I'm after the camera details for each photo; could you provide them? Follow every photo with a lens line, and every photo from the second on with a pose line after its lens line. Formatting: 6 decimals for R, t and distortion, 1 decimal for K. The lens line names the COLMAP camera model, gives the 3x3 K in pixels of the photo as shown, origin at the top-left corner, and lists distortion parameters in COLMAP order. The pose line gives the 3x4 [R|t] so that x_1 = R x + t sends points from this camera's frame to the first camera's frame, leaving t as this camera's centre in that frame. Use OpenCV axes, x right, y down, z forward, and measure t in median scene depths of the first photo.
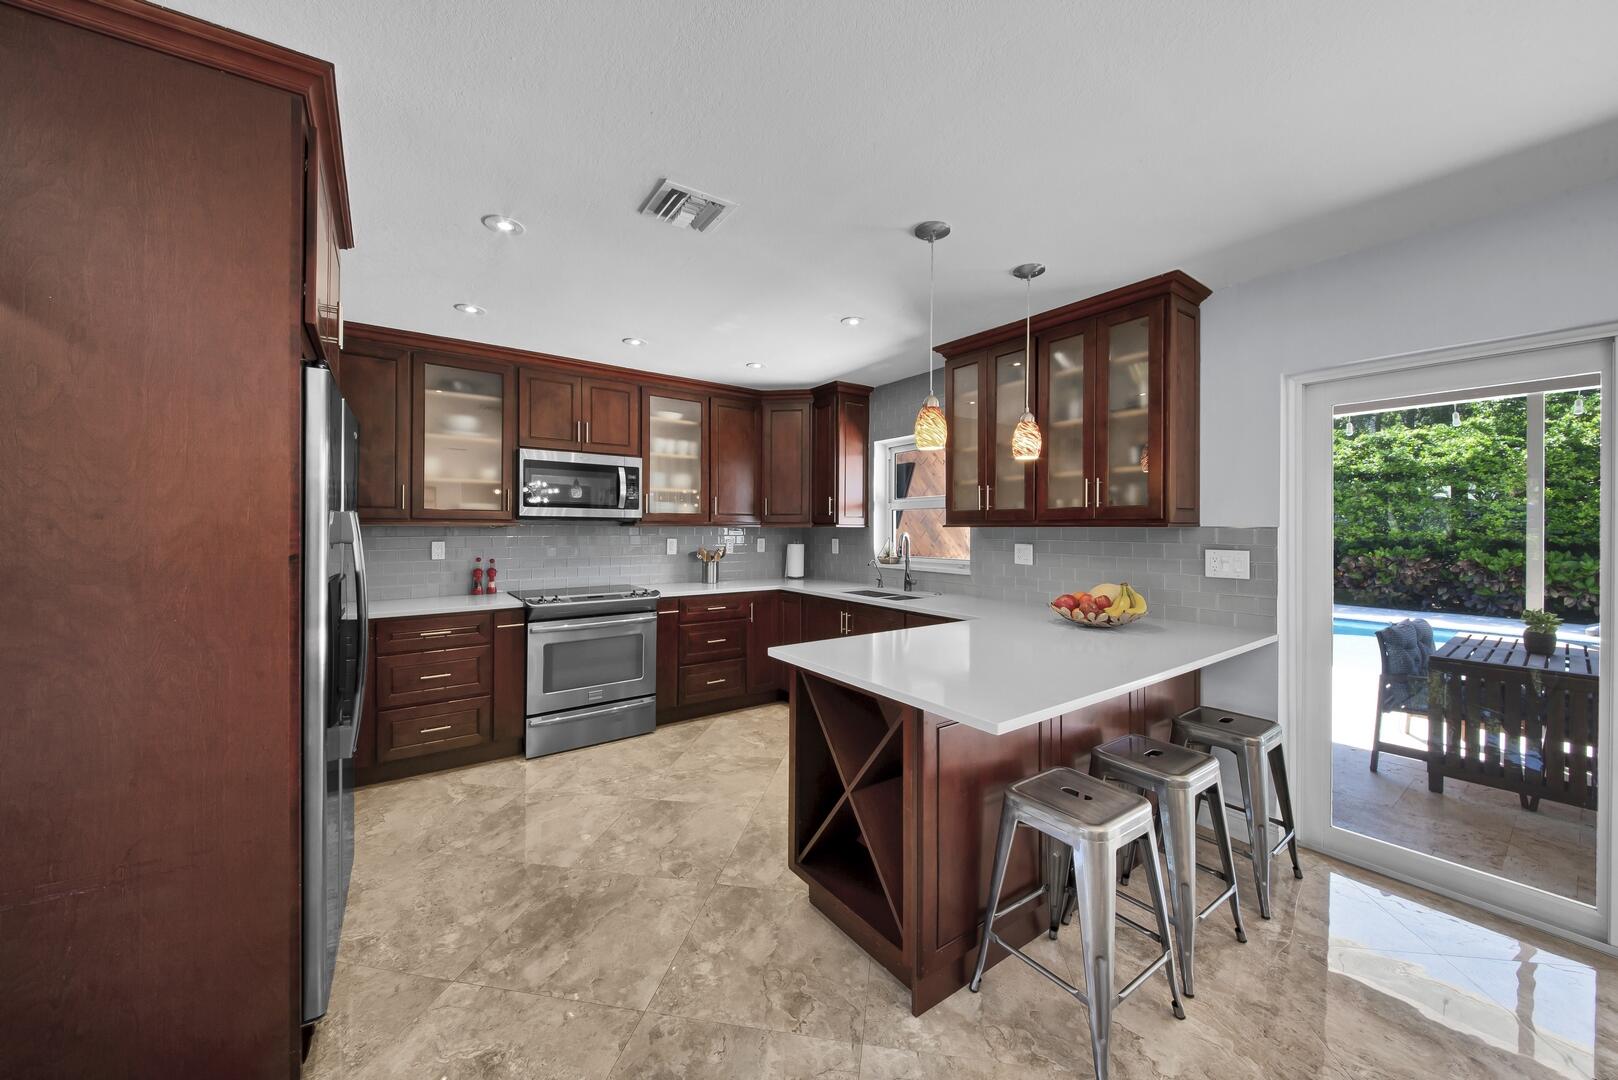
lens RADIAL K [[580.6, 0, 812.2], [0, 580.6, 530.4], [0, 0, 1]] dist [0.013355, -0.014143]
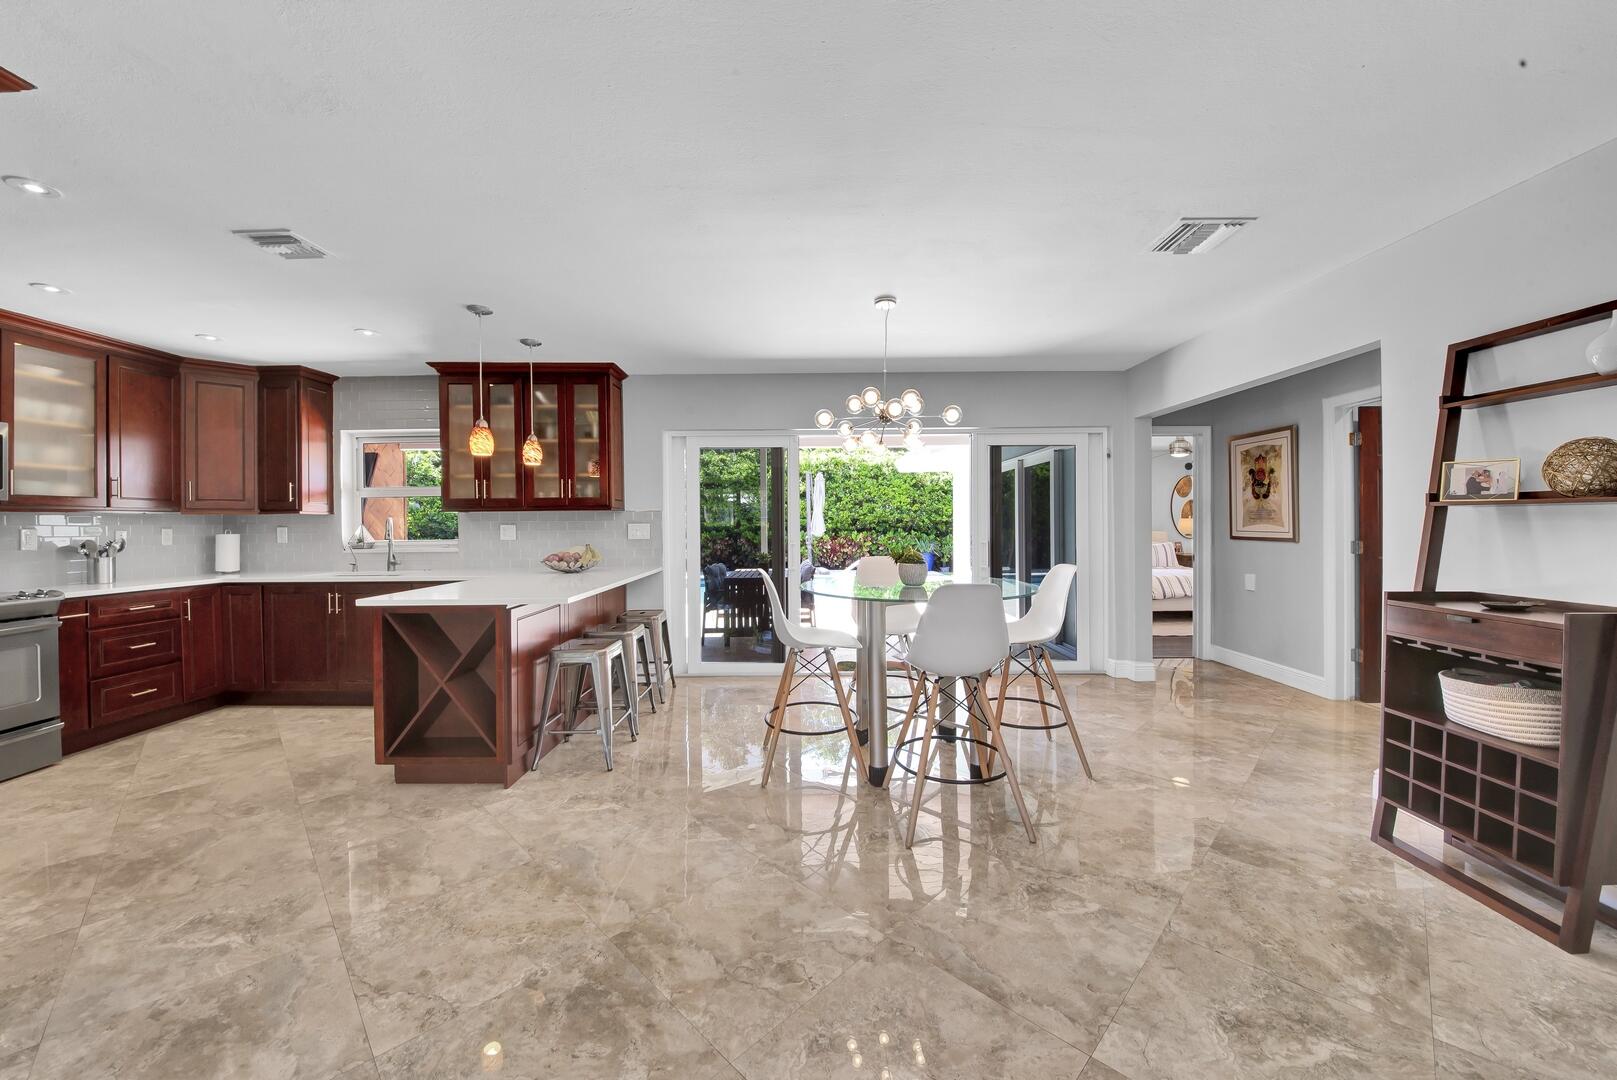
lens RADIAL K [[586.2, 0, 805.7], [0, 586.2, 525.5], [0, 0, 1]] dist [0.000449, -0.011753]
pose [[0.585993, -0.012228, 0.810224, -0.291243], [0.014915, 0.999880, 0.004302, 0.025757], [-0.810179, 0.009564, 0.586105, -0.307705]]
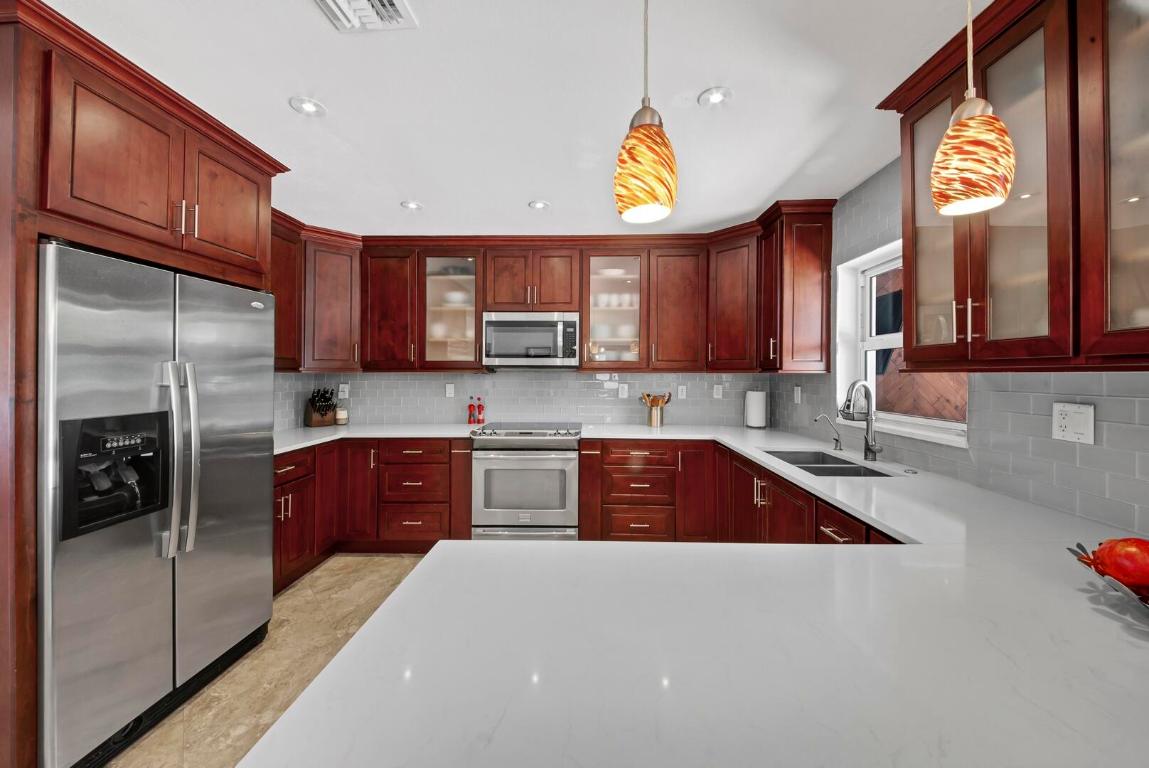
lens RADIAL K [[418.7, 0, 574.2], [0, 418.7, 371.6], [0, 0, 1]] dist [0.012851, -0.012398]
pose [[0.792487, -0.005790, -0.609861, 0.205041], [0.000477, 0.999961, -0.008874, -0.002371], [0.609888, 0.006742, 0.792459, 0.370862]]
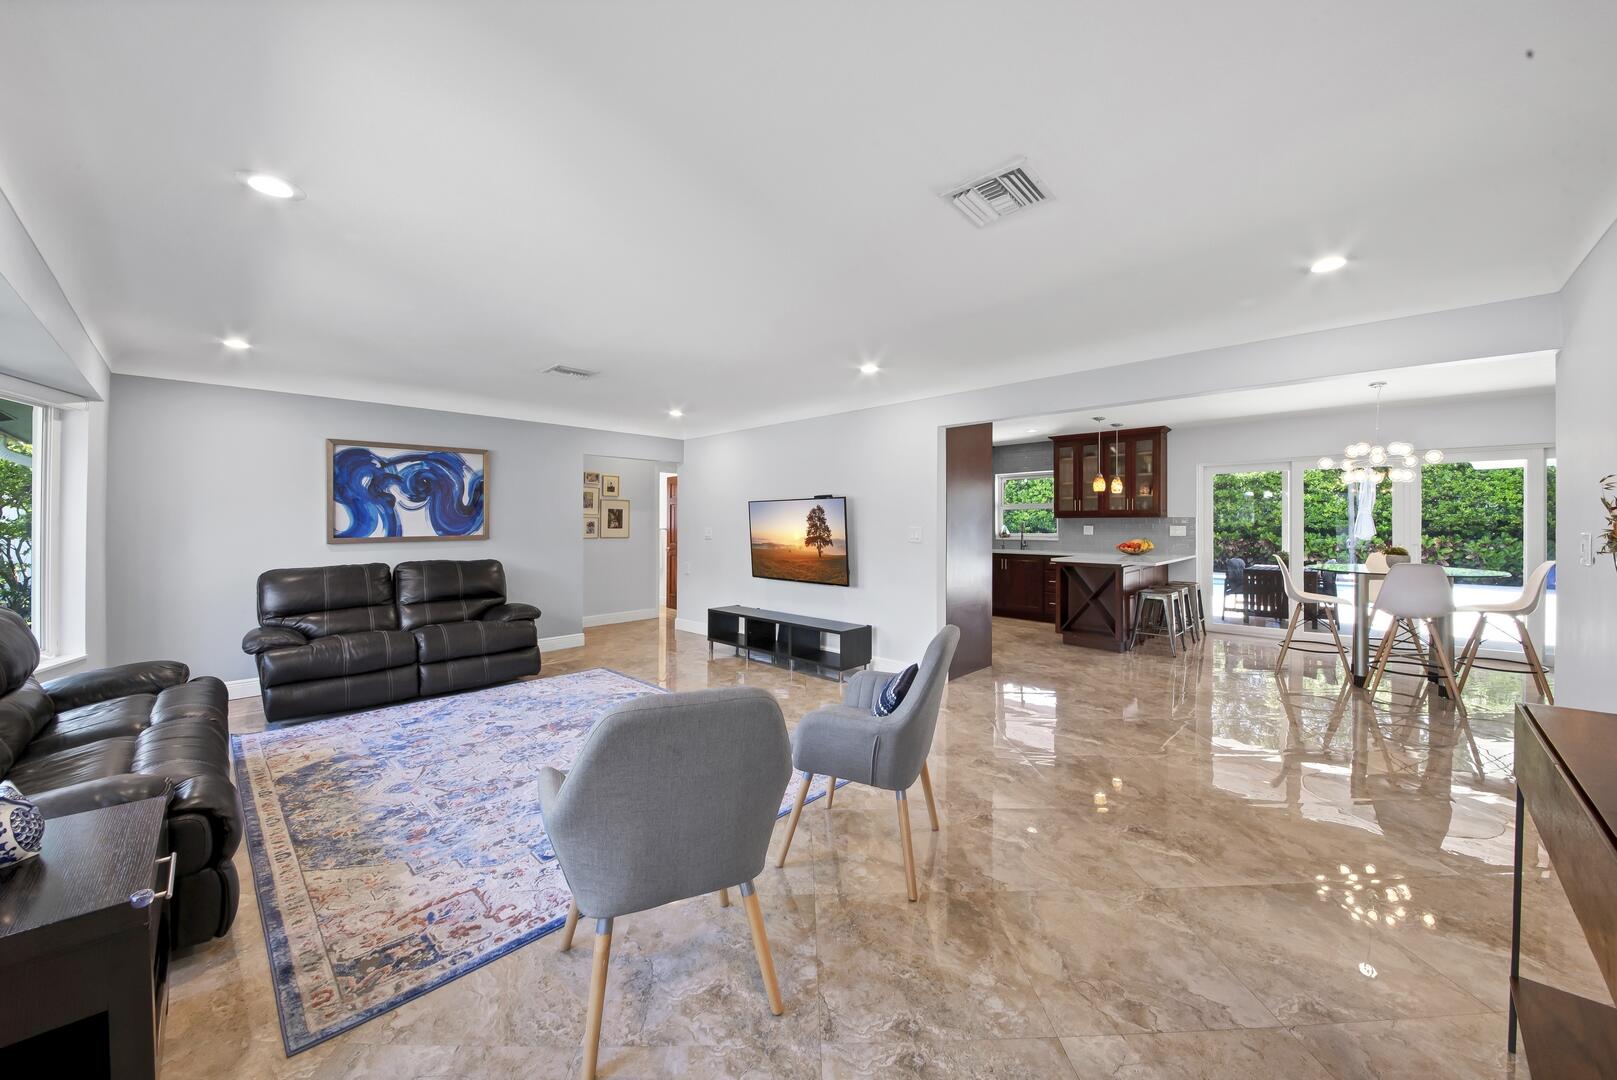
lens RADIAL K [[589.2, 0, 808.1], [0, 589.2, 522.5], [0, 0, 1]] dist [0.012851, -0.012398]
pose [[0.983018, -0.004437, 0.183457, -0.983512], [0.005420, 0.999974, -0.004856, 0.015169], [-0.183431, 0.005768, 0.983016, -0.922321]]
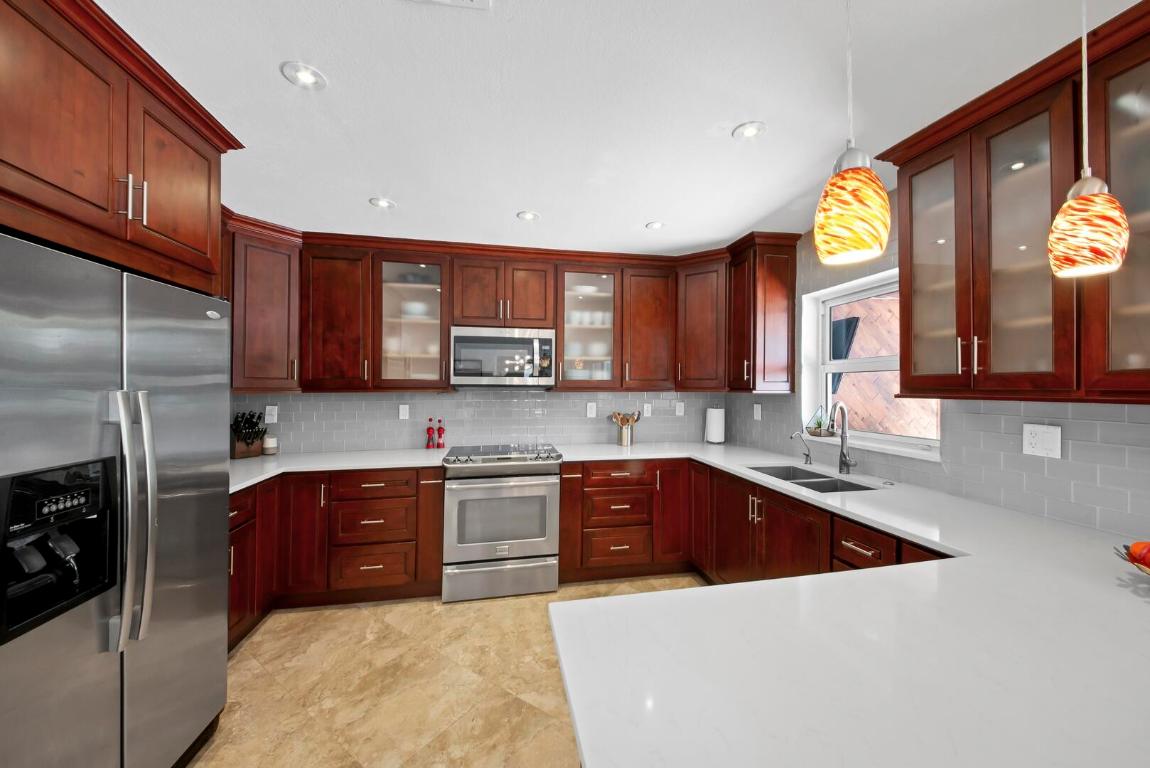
lens RADIAL K [[426.9, 0, 576.2], [0, 426.9, 384.2], [0, 0, 1]] dist [0.015113, -0.012804]
pose [[0.909039, -0.005053, -0.416680, 0.078201], [0.001752, 0.999964, -0.008305, -0.016822], [0.416707, 0.006819, 0.909015, 0.311654]]
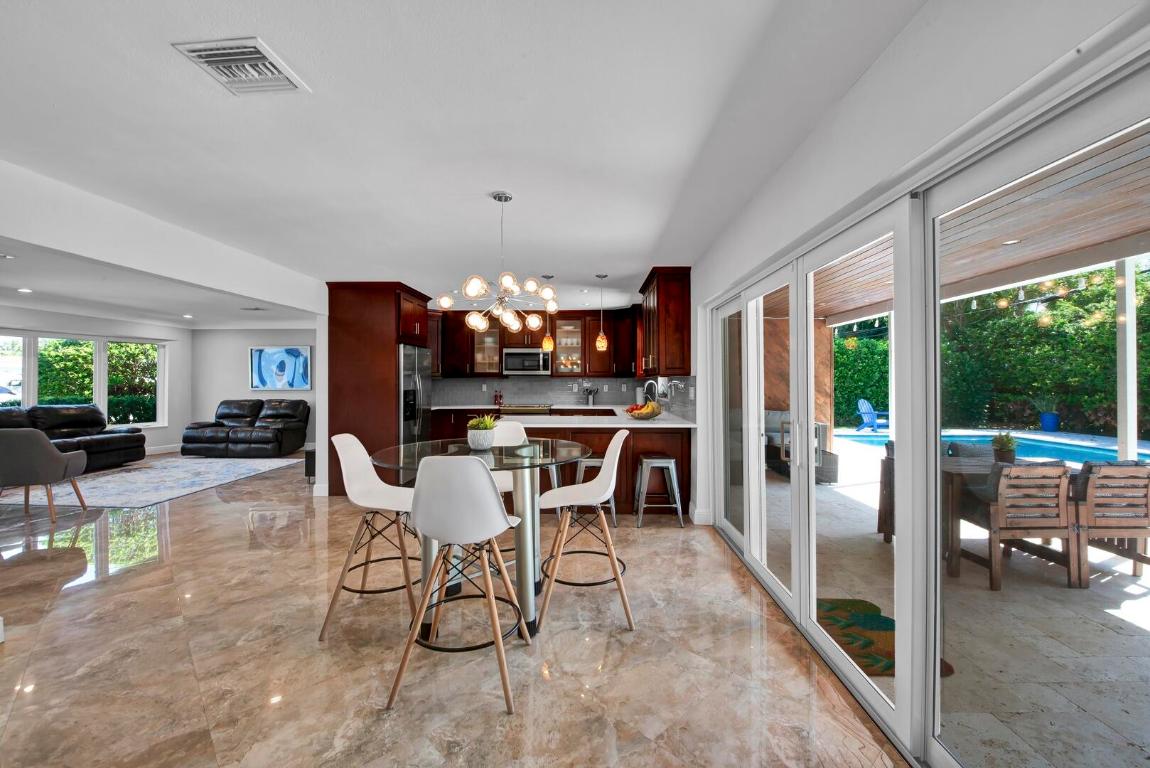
lens RADIAL K [[471.7, 0, 575.0], [0, 471.7, 384.0], [0, 0, 1]] dist [-0.015306, 0.000000]
pose [[0.788222, -0.000215, -0.615391, 0.979275], [0.002266, 0.999994, 0.002553, 0.012201], [0.615387, -0.003407, 0.788218, -0.429115]]
